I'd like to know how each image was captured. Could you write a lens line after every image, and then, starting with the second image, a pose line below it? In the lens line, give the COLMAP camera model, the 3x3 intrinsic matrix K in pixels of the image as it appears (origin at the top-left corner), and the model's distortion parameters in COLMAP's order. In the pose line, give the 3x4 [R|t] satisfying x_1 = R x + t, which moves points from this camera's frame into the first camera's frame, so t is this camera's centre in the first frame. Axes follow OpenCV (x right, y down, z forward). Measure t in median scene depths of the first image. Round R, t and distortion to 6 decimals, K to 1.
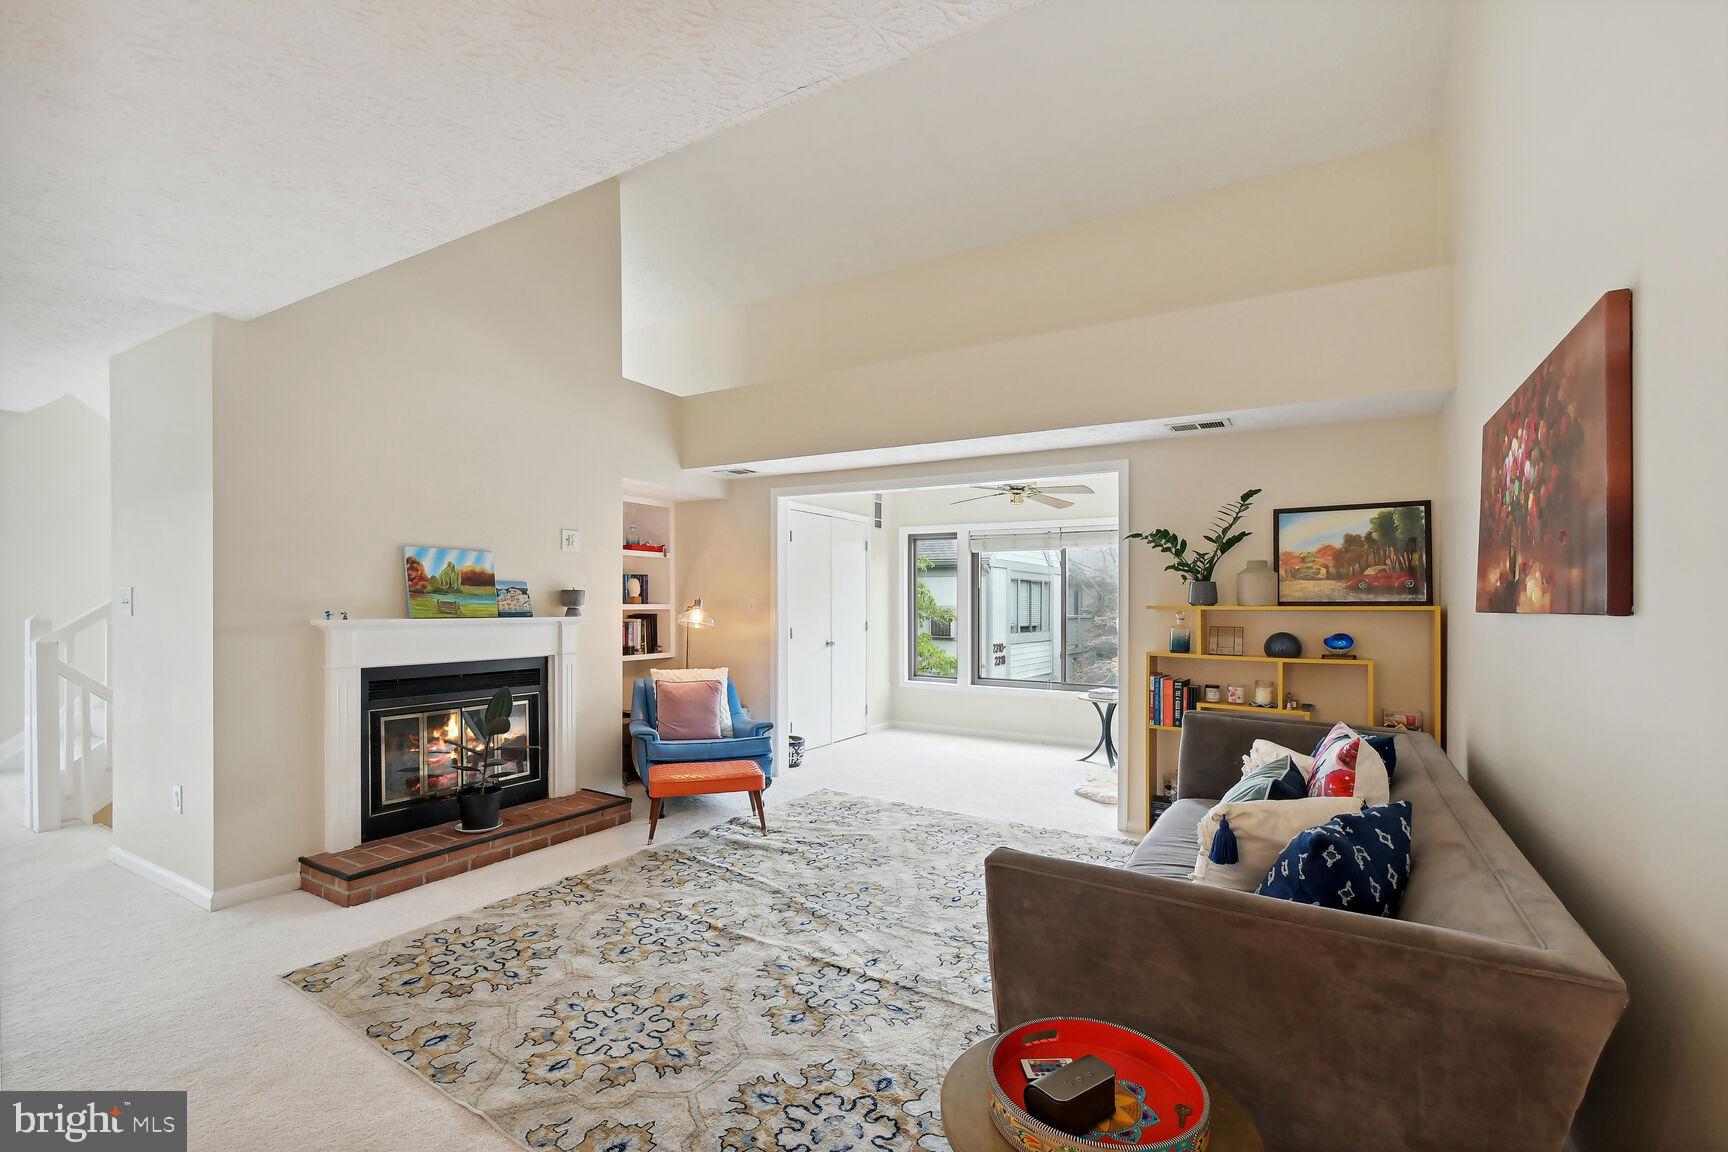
lens RADIAL K [[753.7, 0, 863.6], [0, 753.7, 610.9], [0, 0, 1]] dist [0.000328, -0.000068]
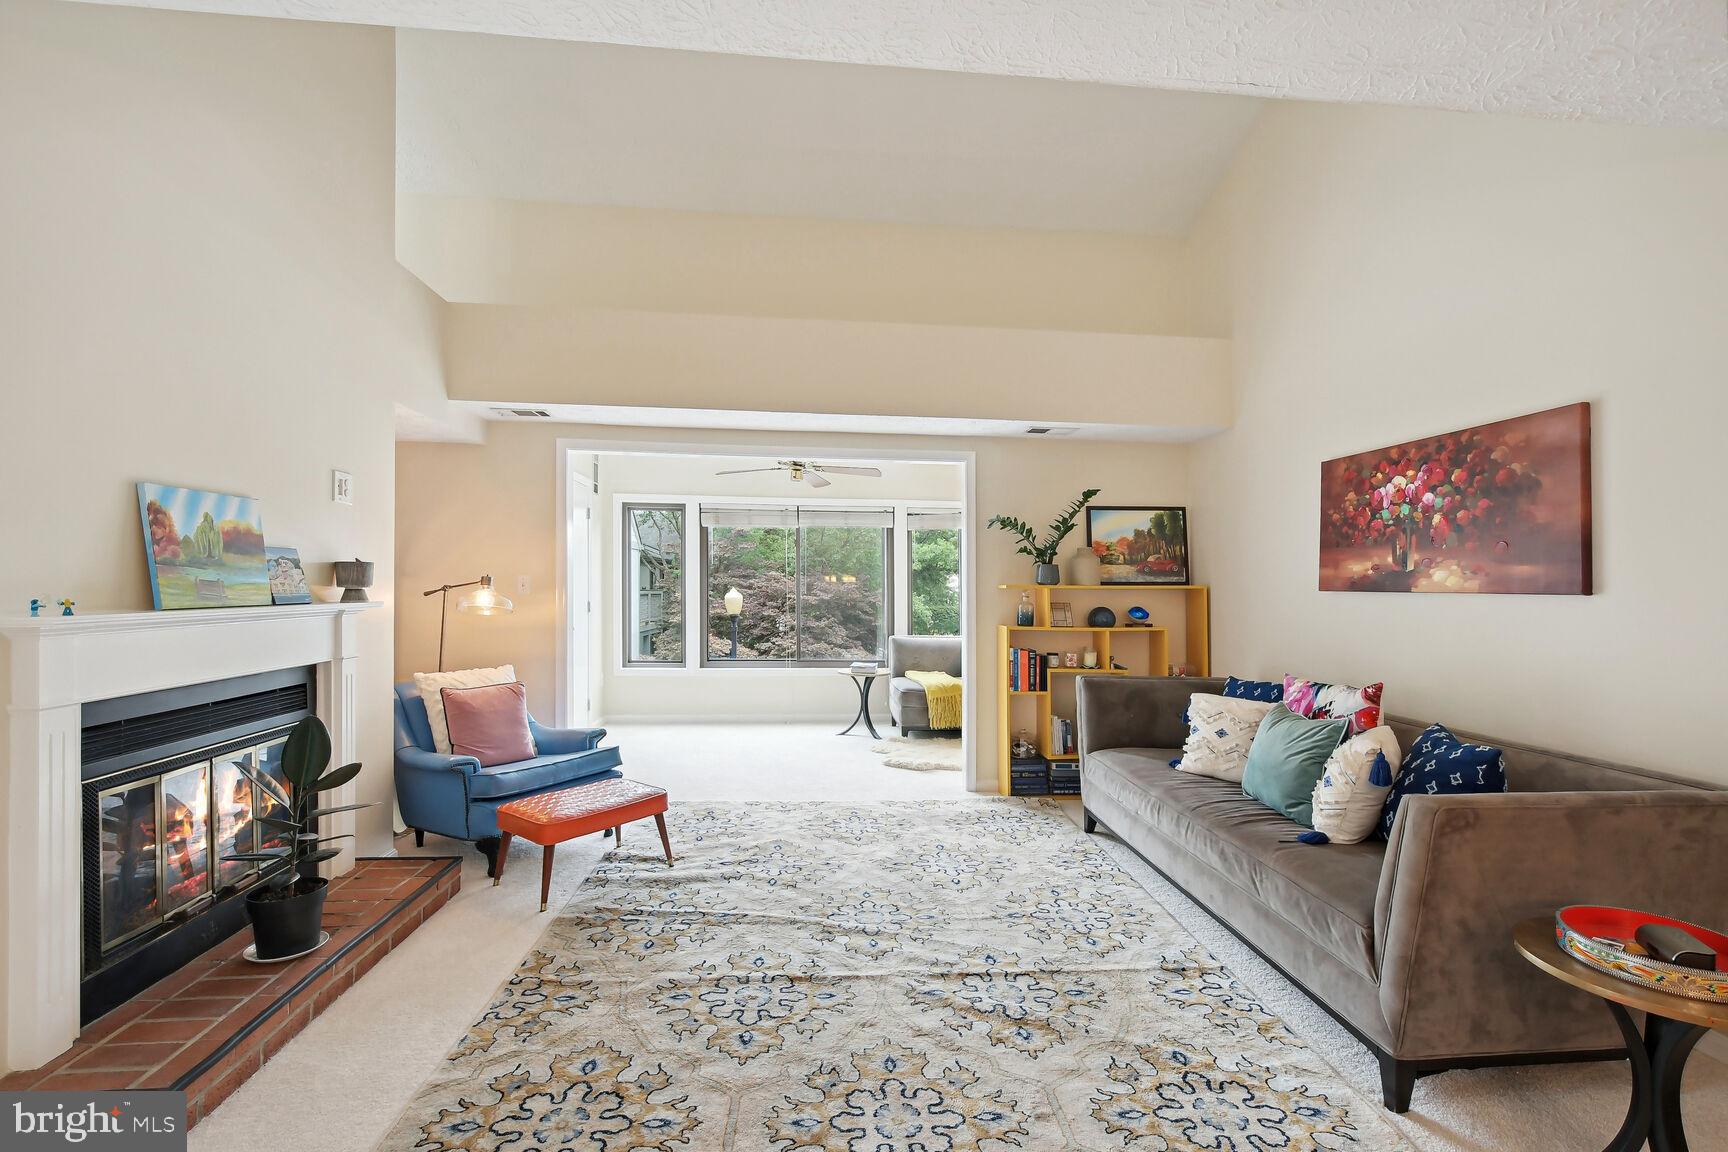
lens RADIAL K [[771.3, 0, 864.0], [0, 771.3, 576.0], [0, 0, 1]] dist [-0.000719, -0.000890]
pose [[0.807464, 0.005323, 0.589893, -0.495214], [0.002130, 0.999926, -0.011938, -0.007409], [-0.589913, 0.010896, 0.807393, 0.210984]]
